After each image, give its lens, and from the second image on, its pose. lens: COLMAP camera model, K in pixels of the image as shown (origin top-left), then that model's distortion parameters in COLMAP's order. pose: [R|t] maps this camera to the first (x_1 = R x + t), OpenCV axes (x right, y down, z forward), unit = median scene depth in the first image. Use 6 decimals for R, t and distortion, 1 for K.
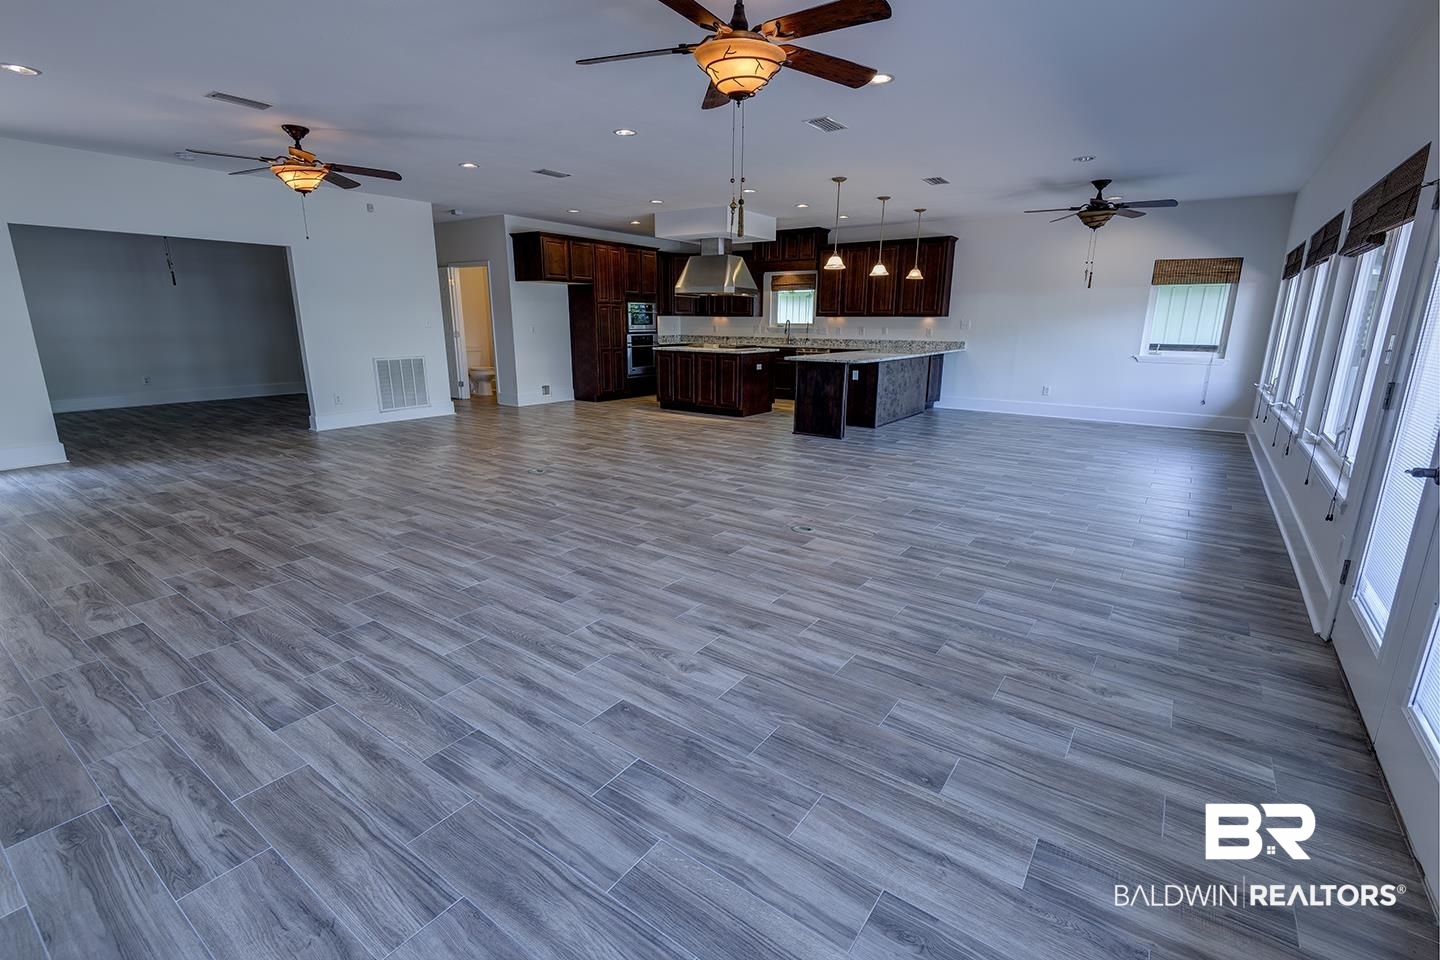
lens RADIAL K [[641.0, 0, 722.8], [0, 641.0, 476.3], [0, 0, 1]] dist [0.036462, -0.022065]
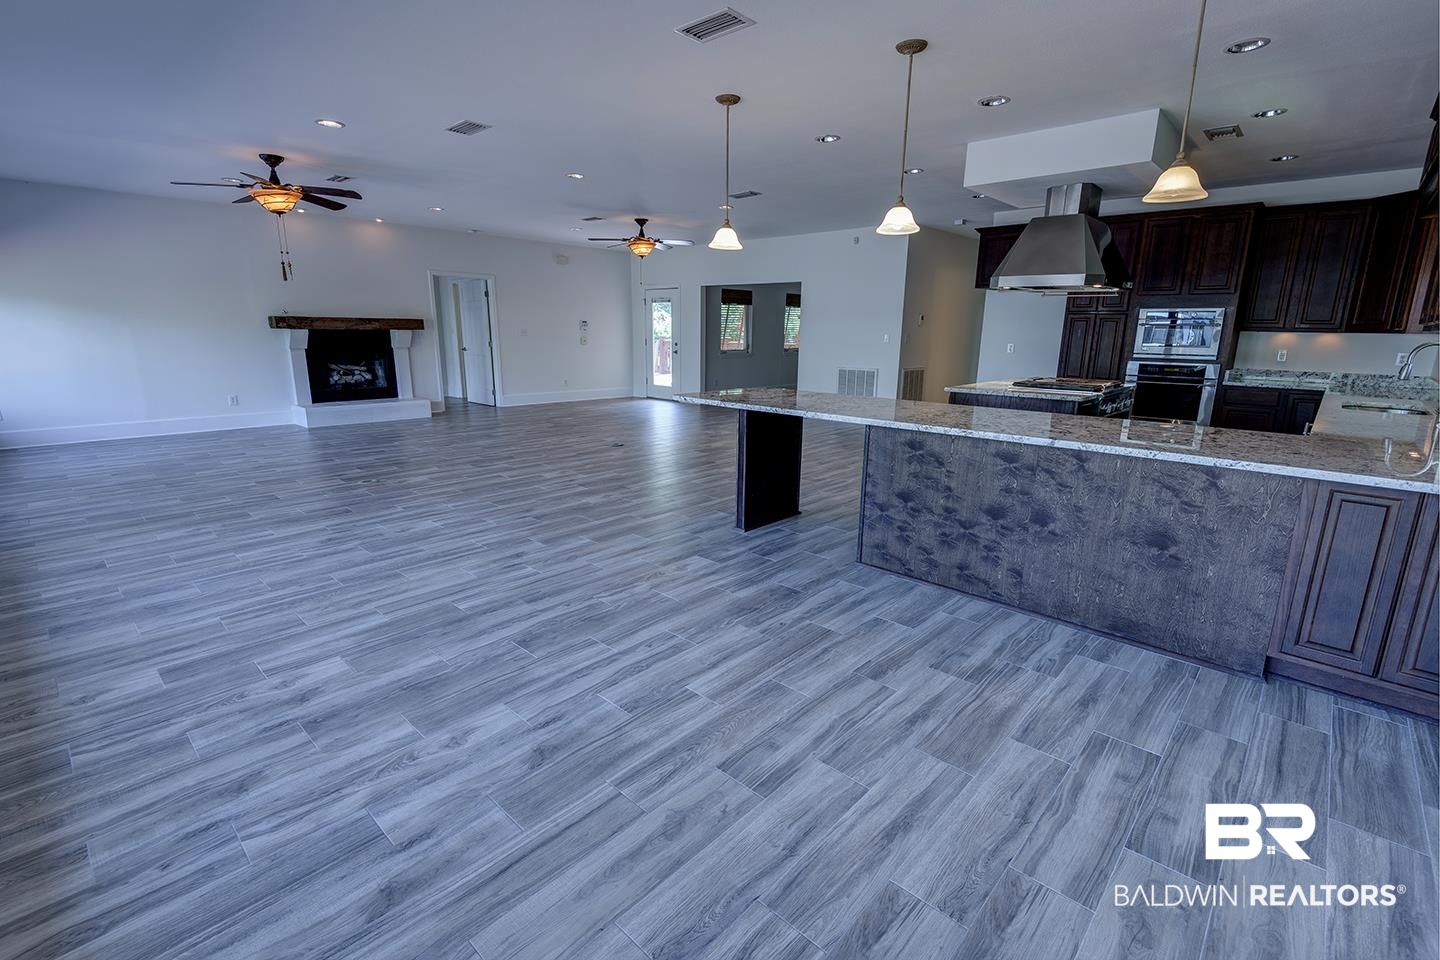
lens RADIAL K [[641.0, 0, 722.8], [0, 641.0, 476.3], [0, 0, 1]] dist [0.036462, -0.022065]
pose [[-0.116751, 0.215035, -0.969603, 0.630804], [-0.250364, 0.938377, 0.238256, -0.203512], [0.961086, 0.270570, -0.055719, 0.837686]]
